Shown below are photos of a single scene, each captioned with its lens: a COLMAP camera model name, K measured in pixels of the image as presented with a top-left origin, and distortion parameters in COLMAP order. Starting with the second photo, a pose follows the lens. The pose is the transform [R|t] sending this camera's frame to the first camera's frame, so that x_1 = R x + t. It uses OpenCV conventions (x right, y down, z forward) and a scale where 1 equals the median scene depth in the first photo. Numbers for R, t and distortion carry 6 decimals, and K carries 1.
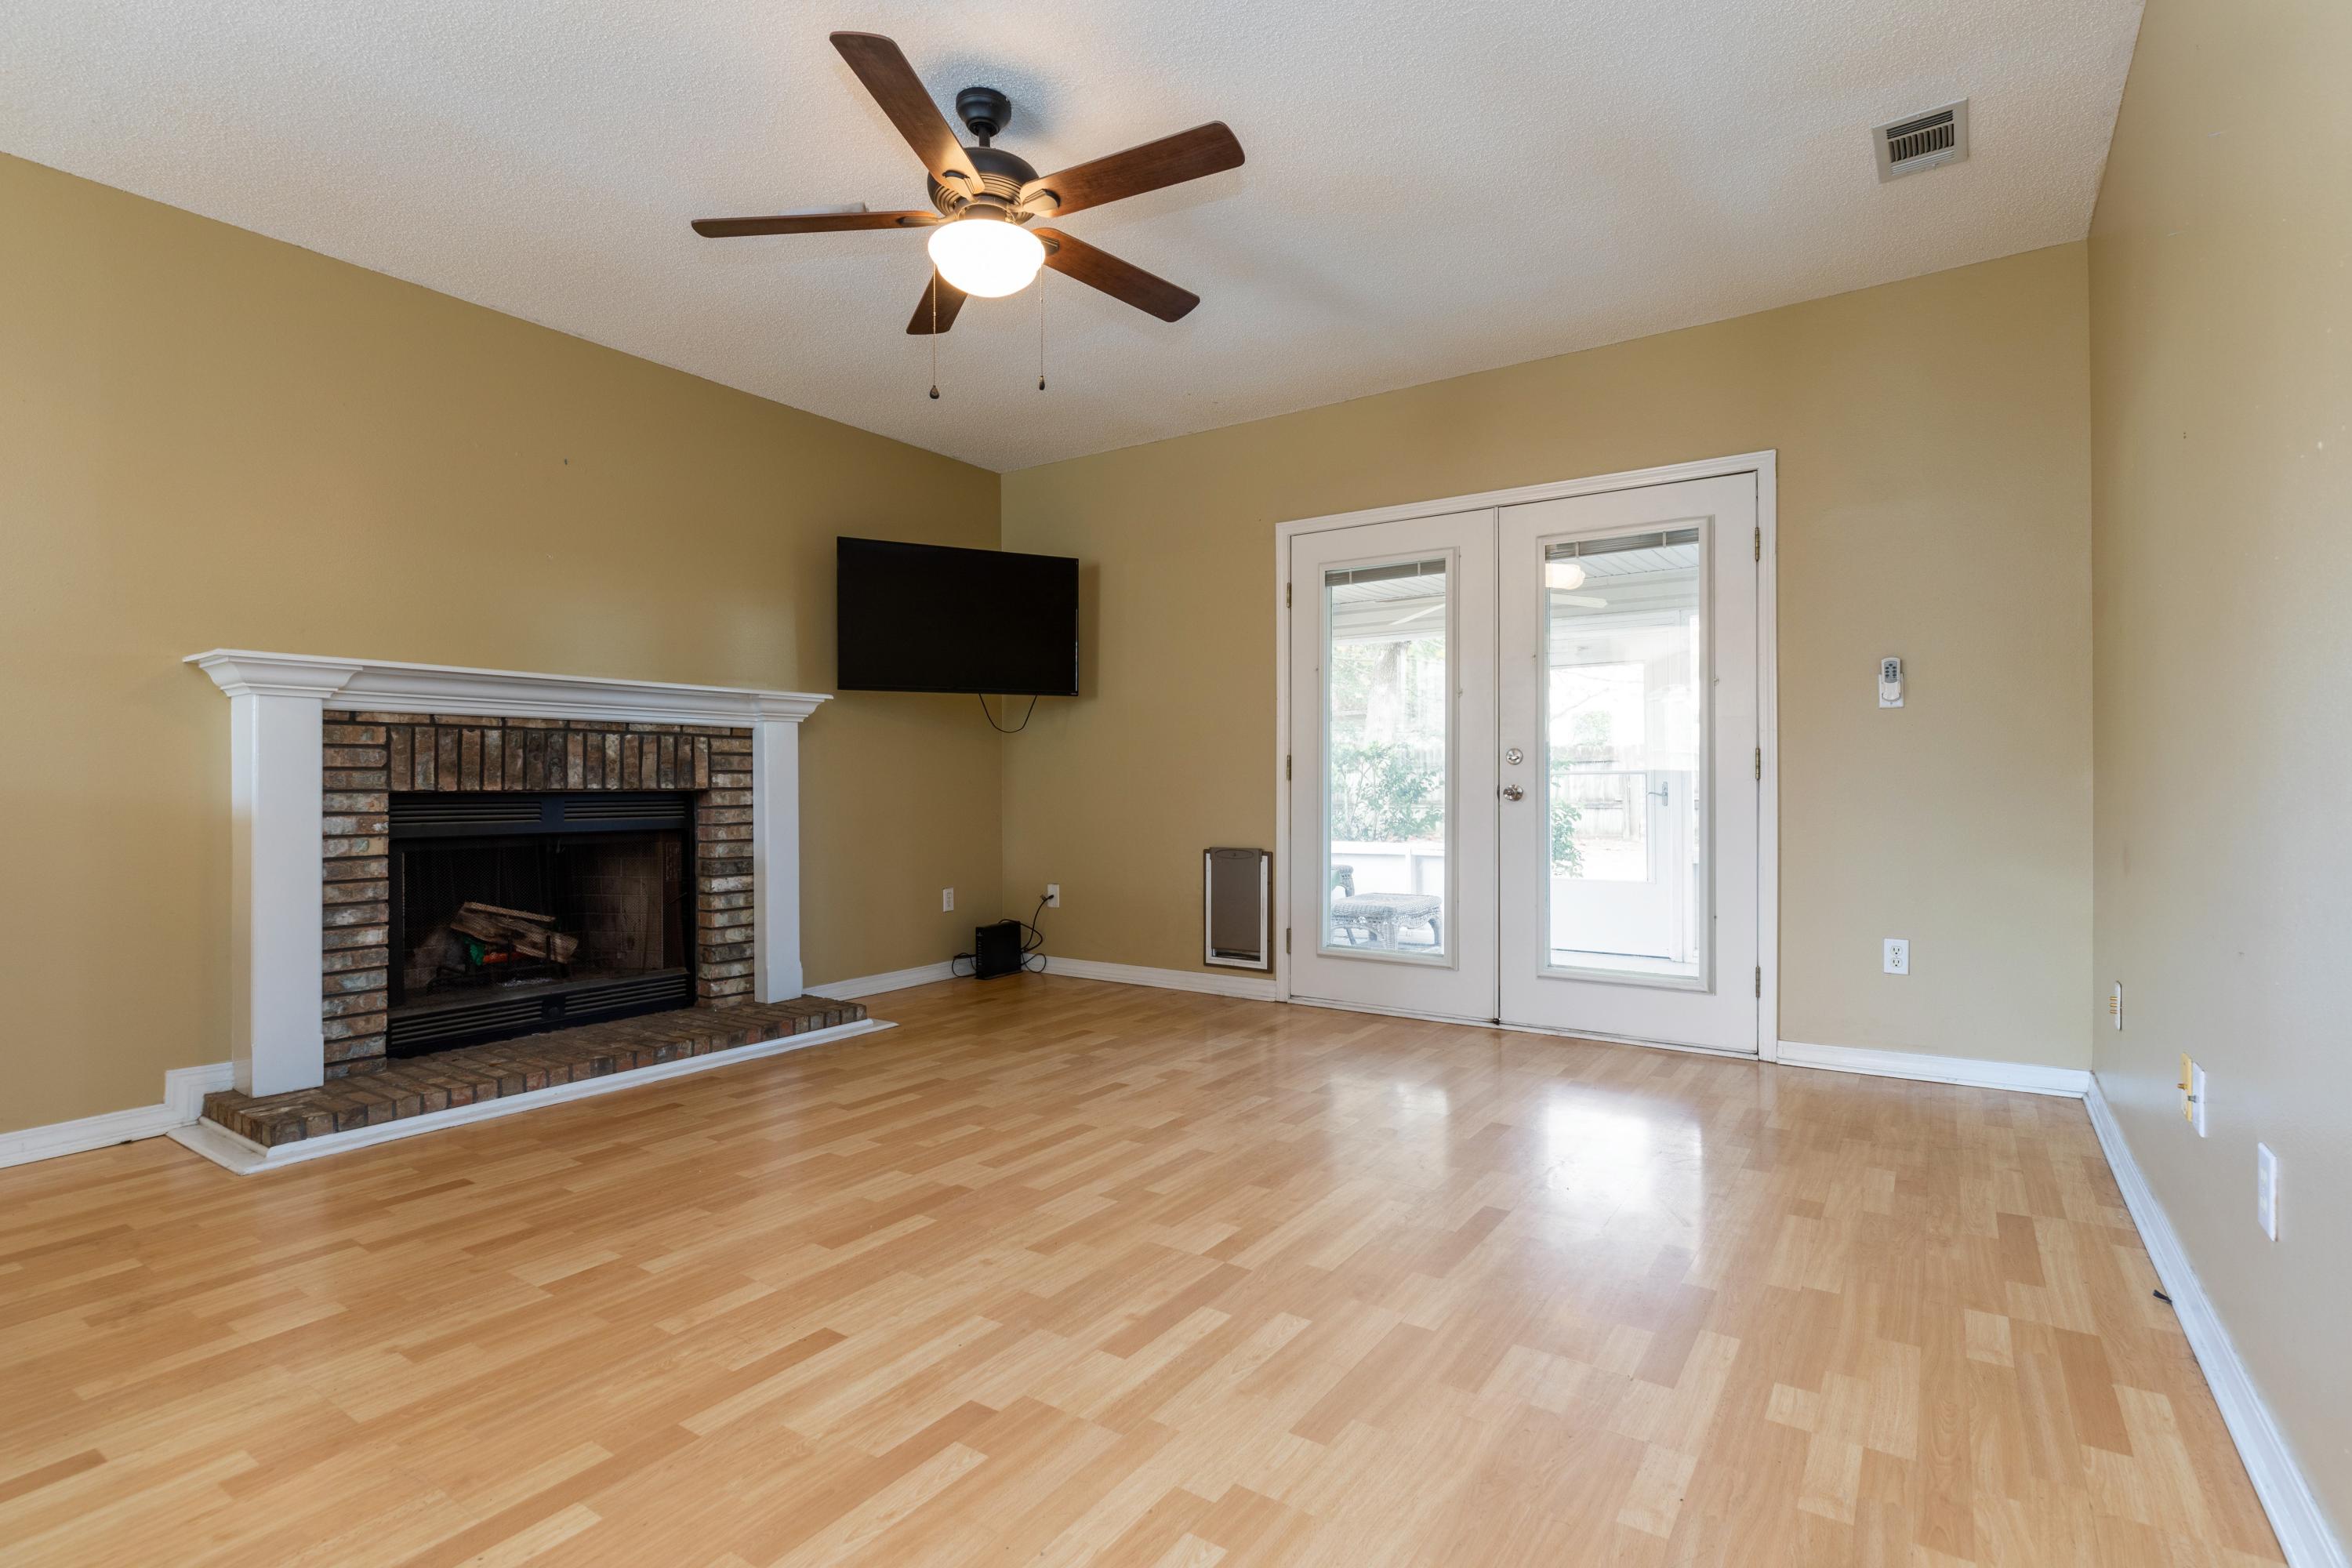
lens RADIAL K [[1146.8, 0, 1163.8], [0, 1146.8, 774.2], [0, 0, 1]] dist [-0.006318, 0.000087]
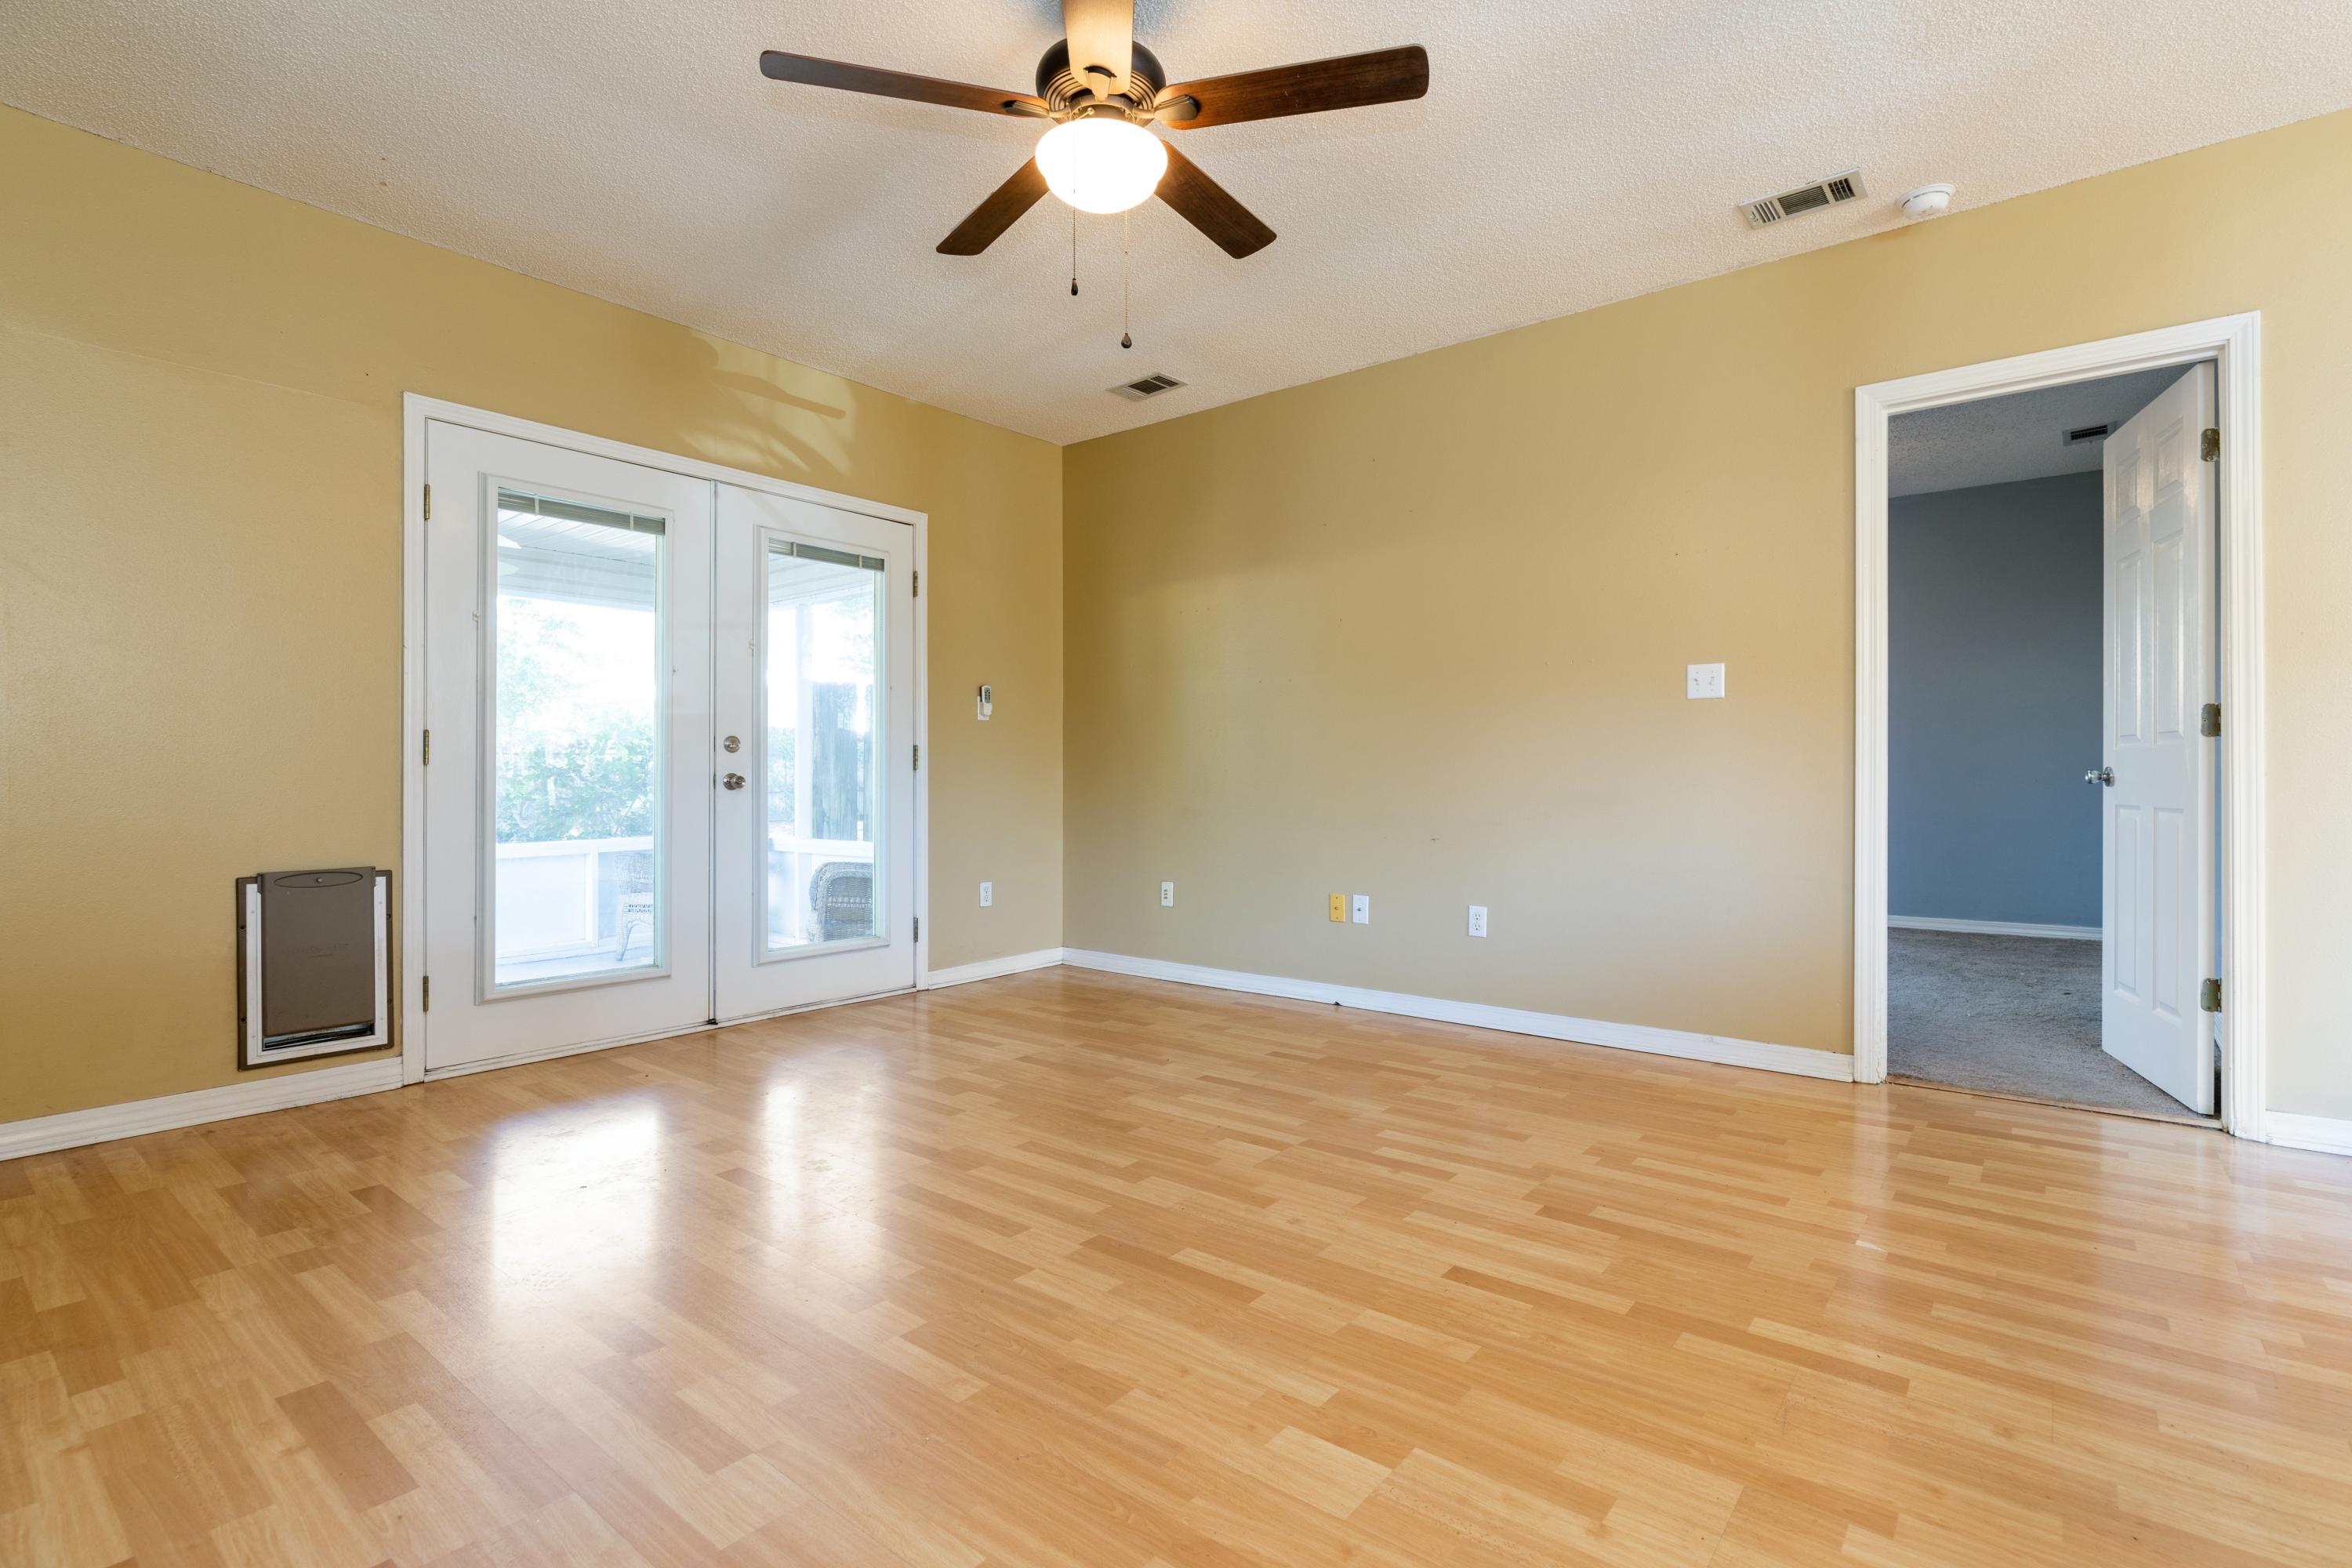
lens RADIAL K [[1134.1, 0, 1216.2], [0, 1134.1, 775.8], [0, 0, 1]] dist [-0.003962, -0.000660]
pose [[0.029181, 0.003113, 0.999569, -0.786202], [-0.010251, 0.999943, -0.002815, 0.012146], [-0.999522, -0.010165, 0.029211, 0.684042]]
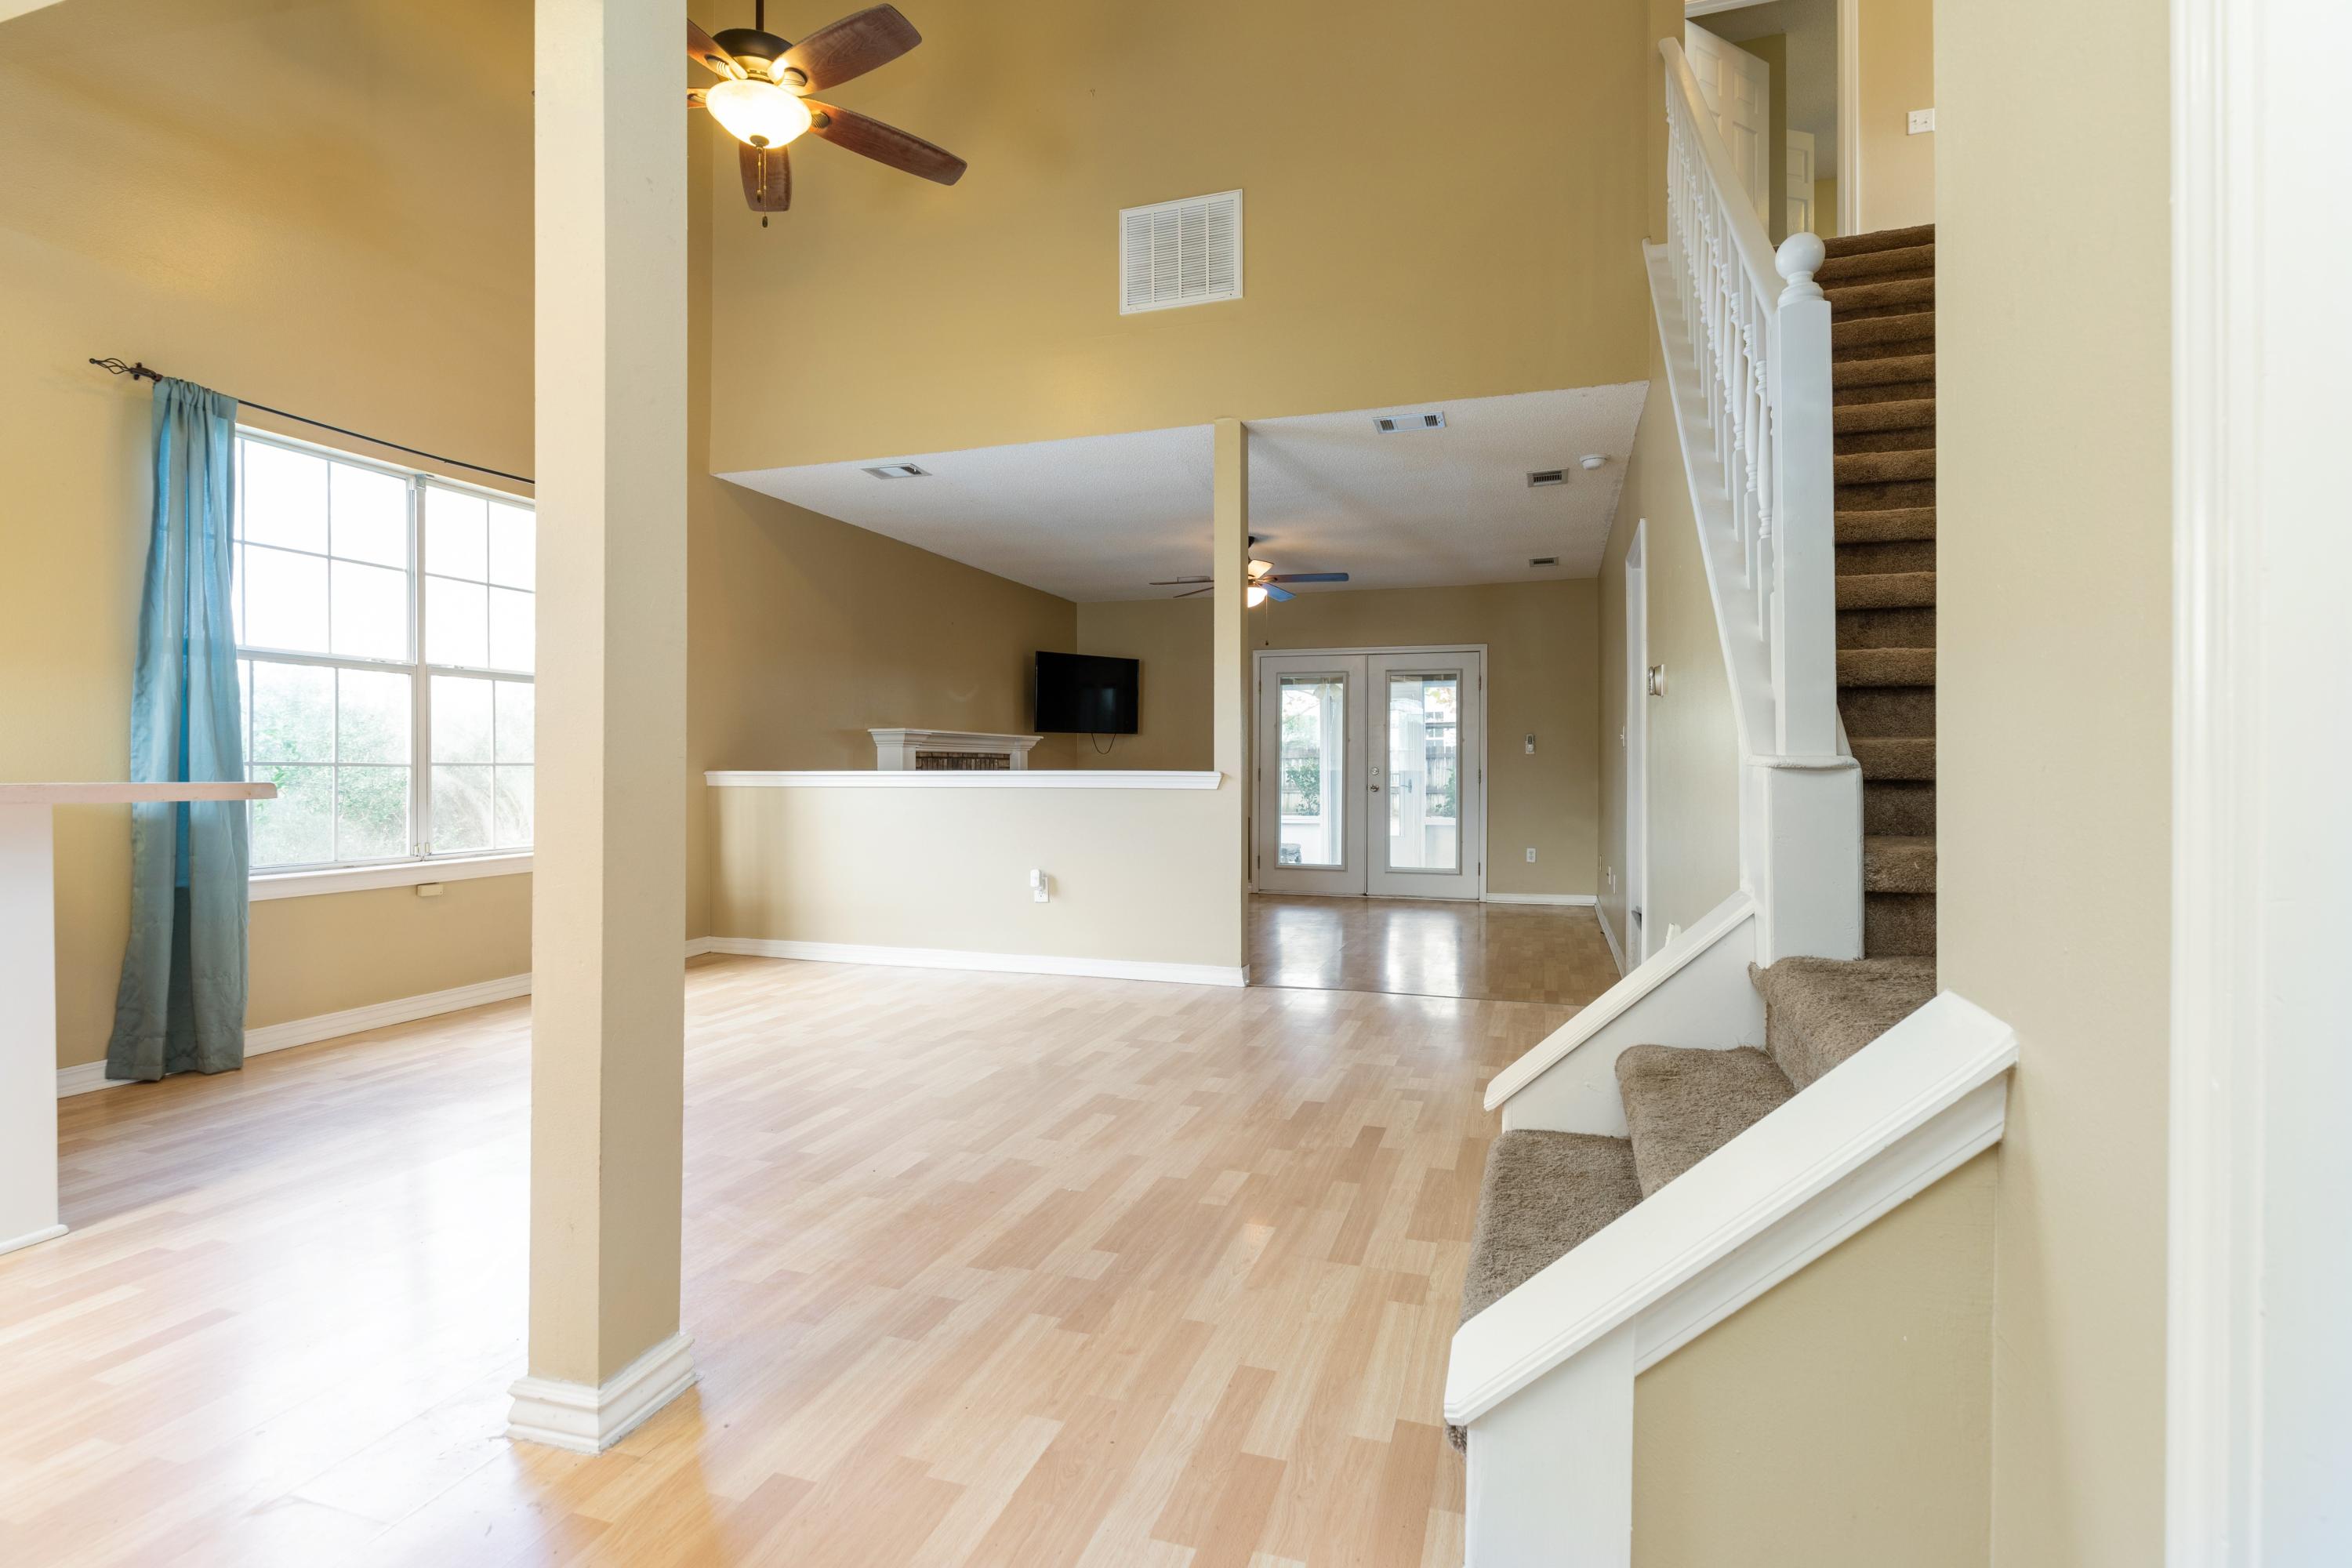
lens RADIAL K [[1101.0, 0, 1188.1], [0, 1101.0, 776.2], [0, 0, 1]] dist [-0.012667, -0.000078]
pose [[0.958614, 0.002215, 0.284701, -0.762964], [-0.007185, 0.999839, 0.016413, -0.046100], [-0.284619, -0.017779, 0.958476, -1.086329]]
